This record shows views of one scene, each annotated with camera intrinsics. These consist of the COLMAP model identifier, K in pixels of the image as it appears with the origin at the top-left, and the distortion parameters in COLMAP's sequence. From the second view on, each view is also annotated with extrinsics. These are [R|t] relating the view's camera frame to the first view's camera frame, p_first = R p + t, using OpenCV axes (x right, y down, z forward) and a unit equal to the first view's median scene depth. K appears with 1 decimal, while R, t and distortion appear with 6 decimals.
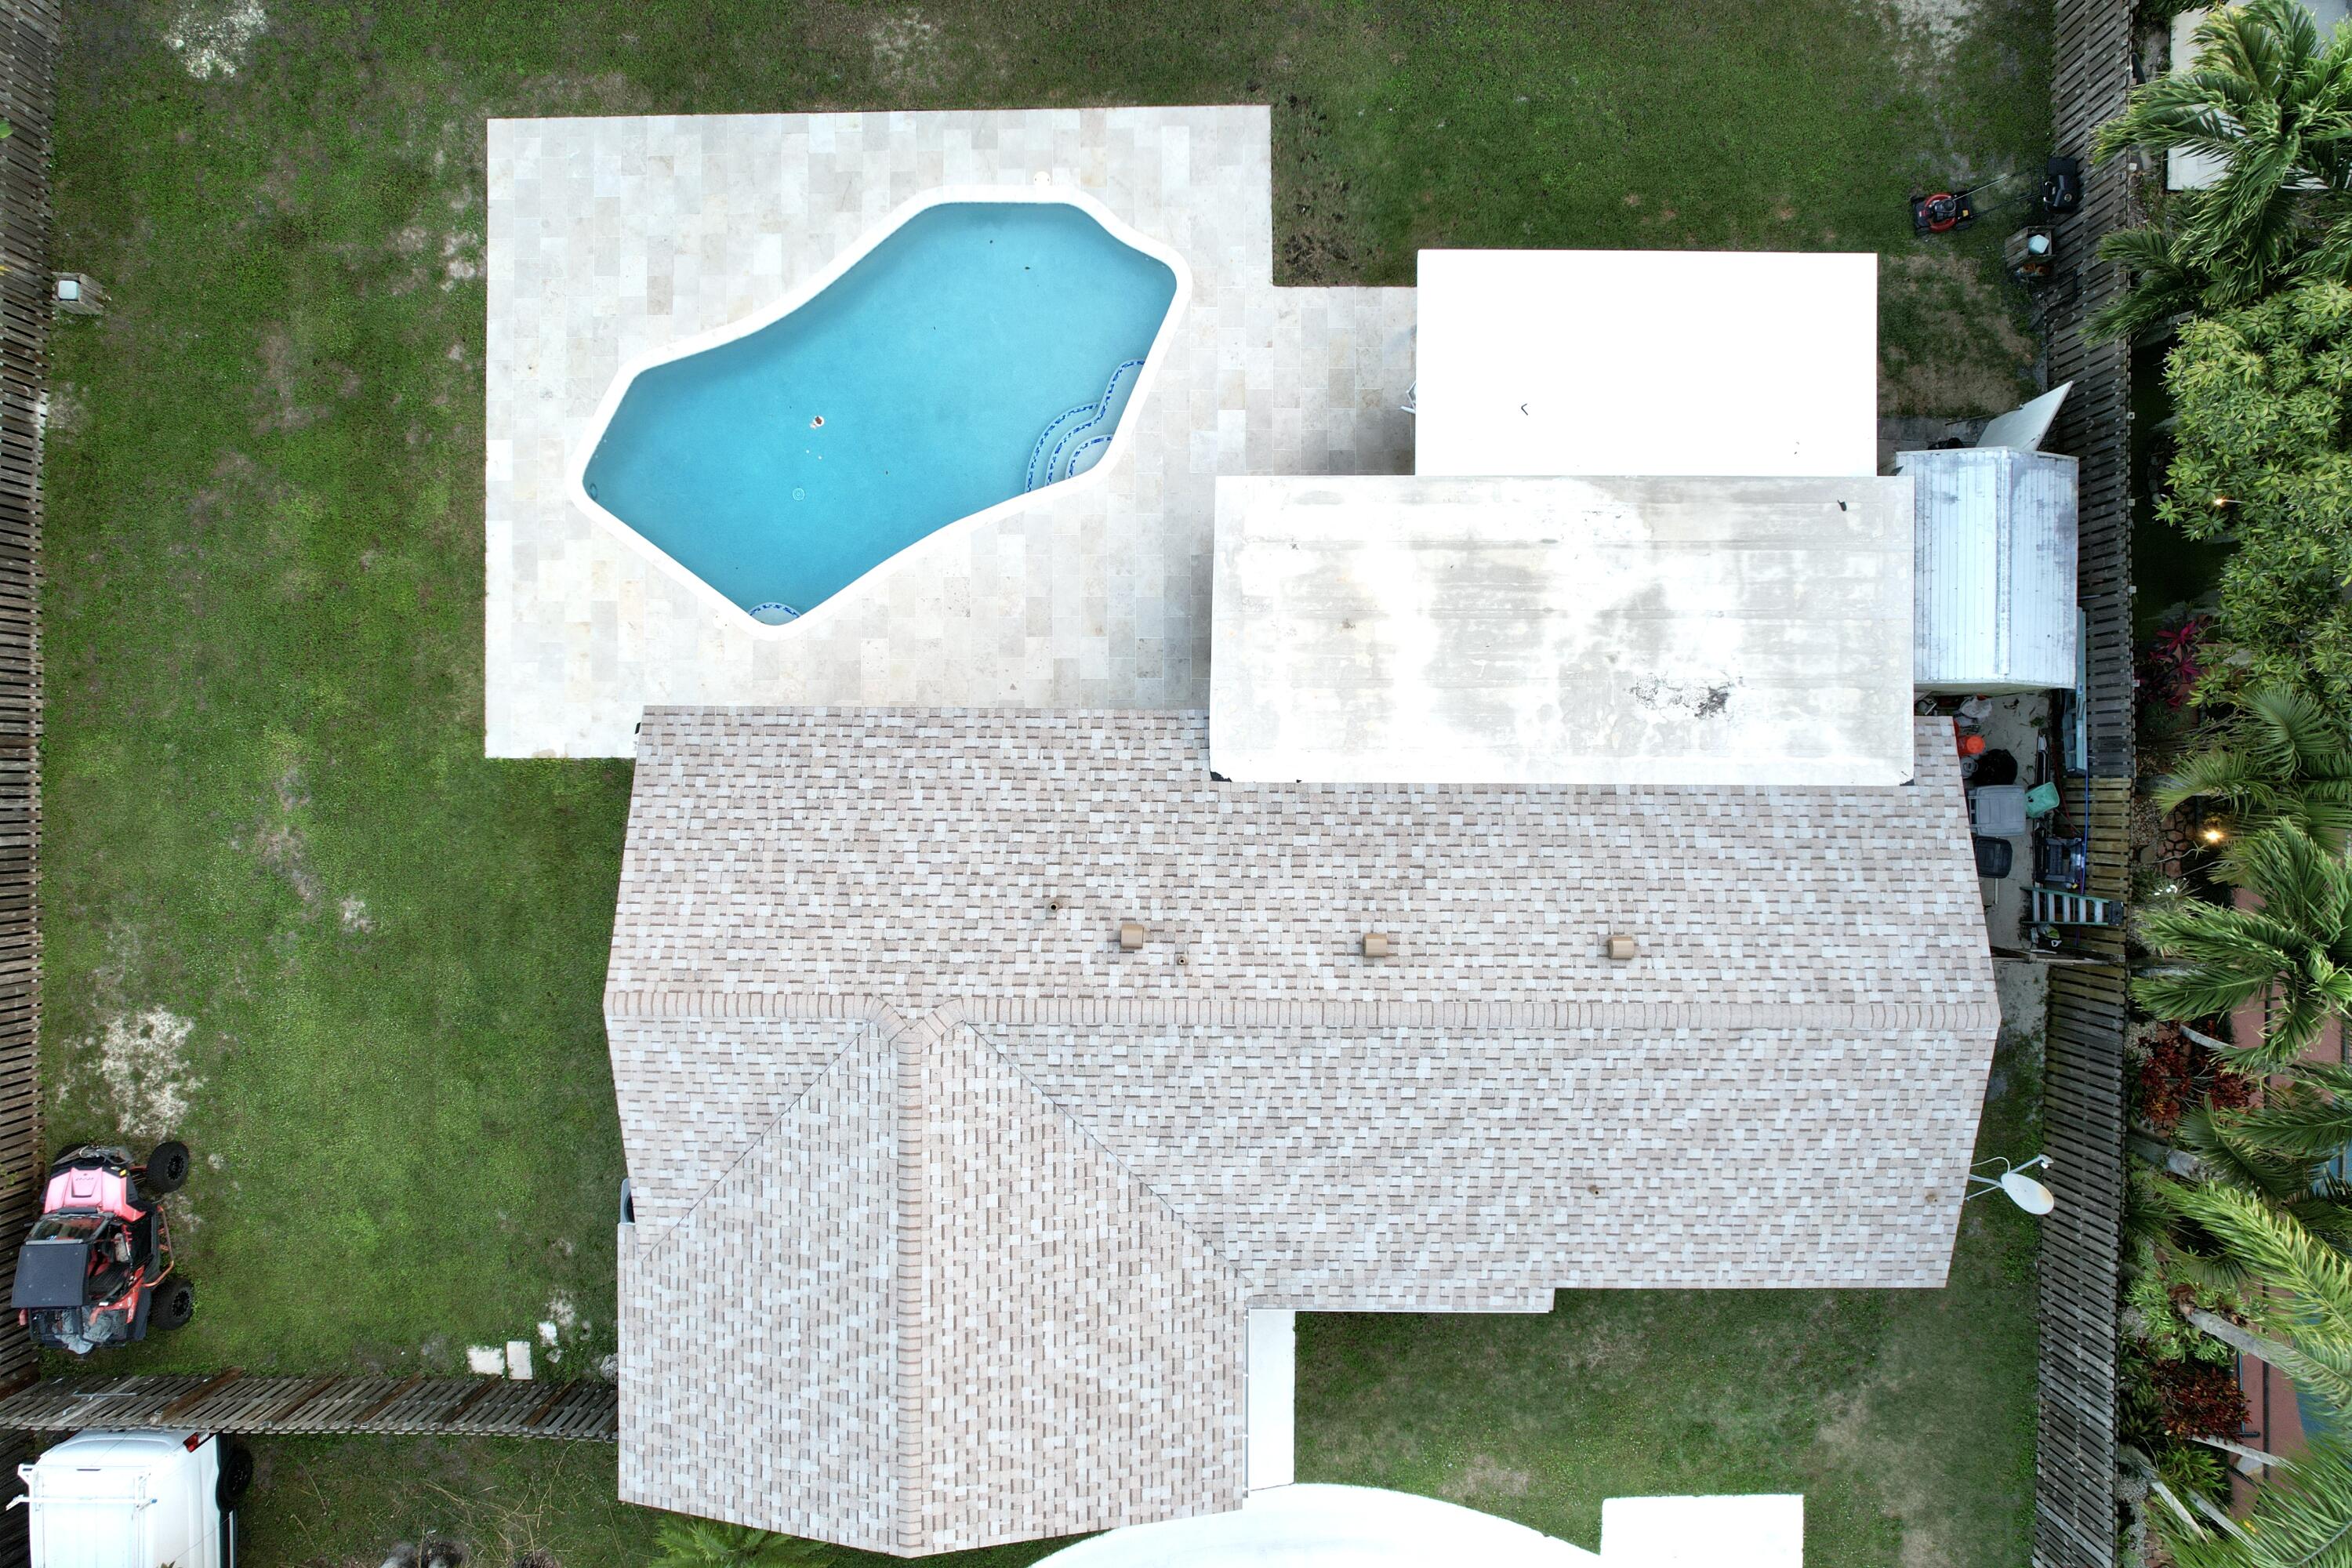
lens RADIAL K [[1489.0, 0, 1169.5], [0, 1489.0, 794.6], [0, 0, 1]] dist [-0.067803, 0.061752]
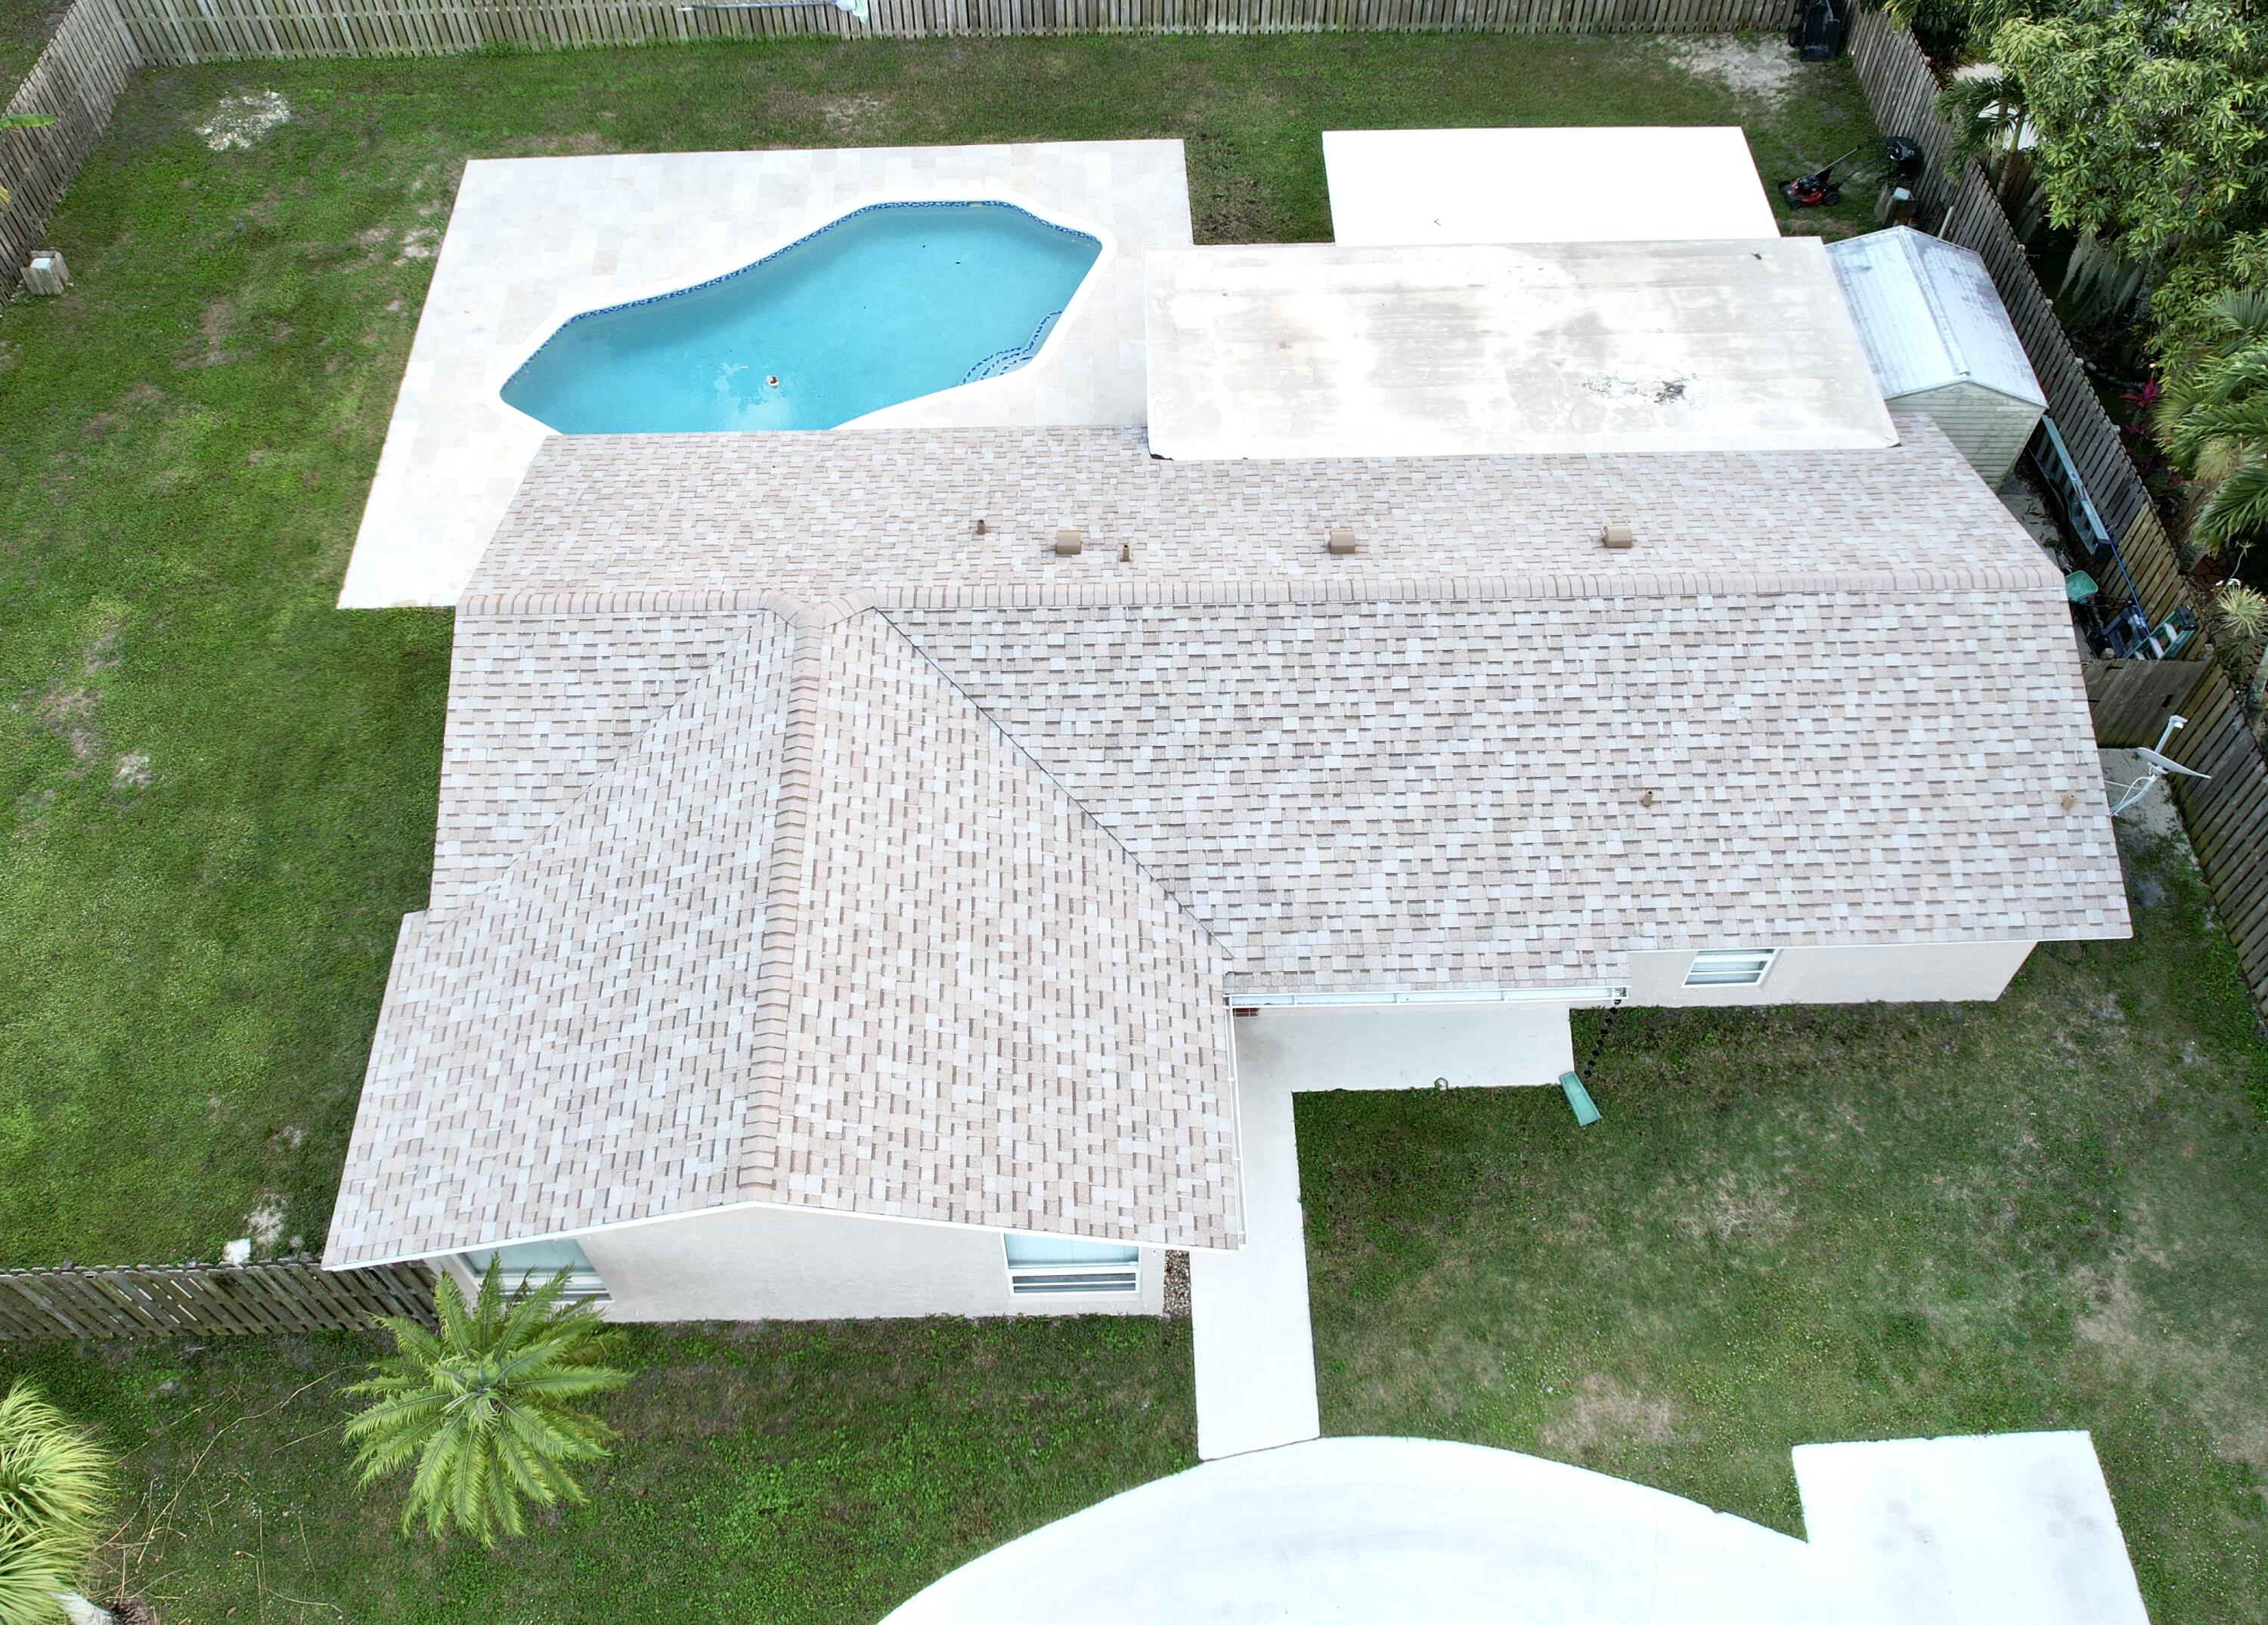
lens RADIAL K [[1872.4, 0, 1114.4], [0, 1872.4, 684.2], [0, 0, 1]] dist [-0.055654, 0.035848]
pose [[0.999643, -0.017955, 0.019776, -0.020723], [0.026275, 0.794215, -0.607068, 0.808871], [-0.004806, 0.607371, 0.794404, 0.154408]]
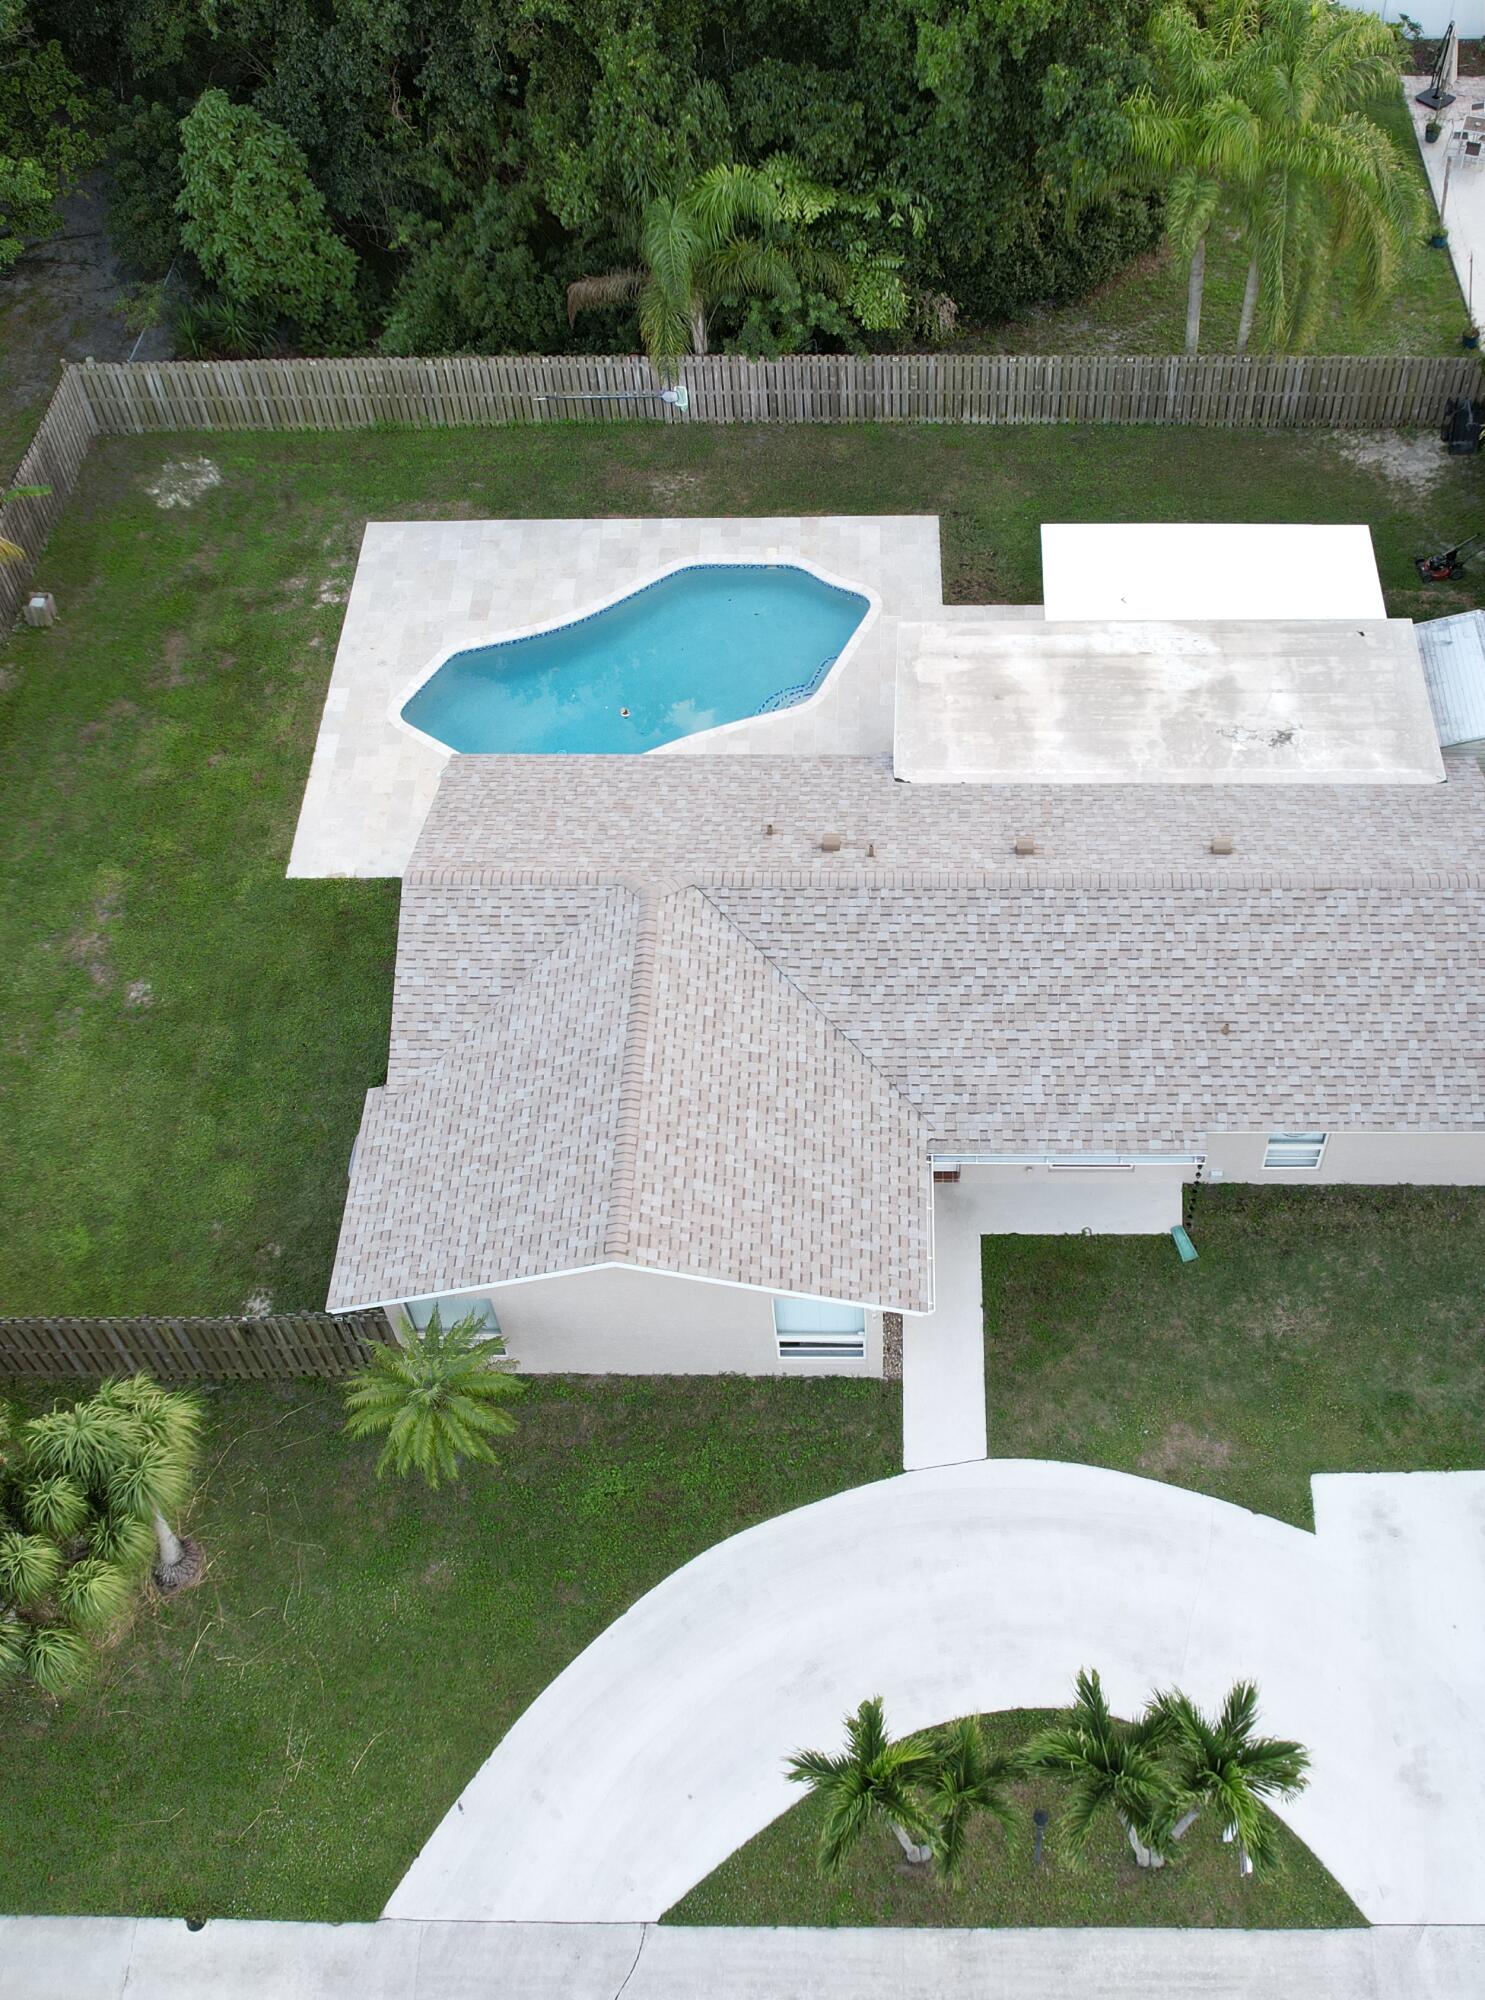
lens RADIAL K [[2035.2, 0, 875.6], [0, 2035.2, 978.6], [0, 0, 1]] dist [-0.042542, 0.000000]
pose [[0.999992, 0.003894, 0.001179, 0.010071], [-0.002380, 0.794887, -0.606753, 1.181070], [-0.003300, 0.606745, 0.794889, -0.286878]]
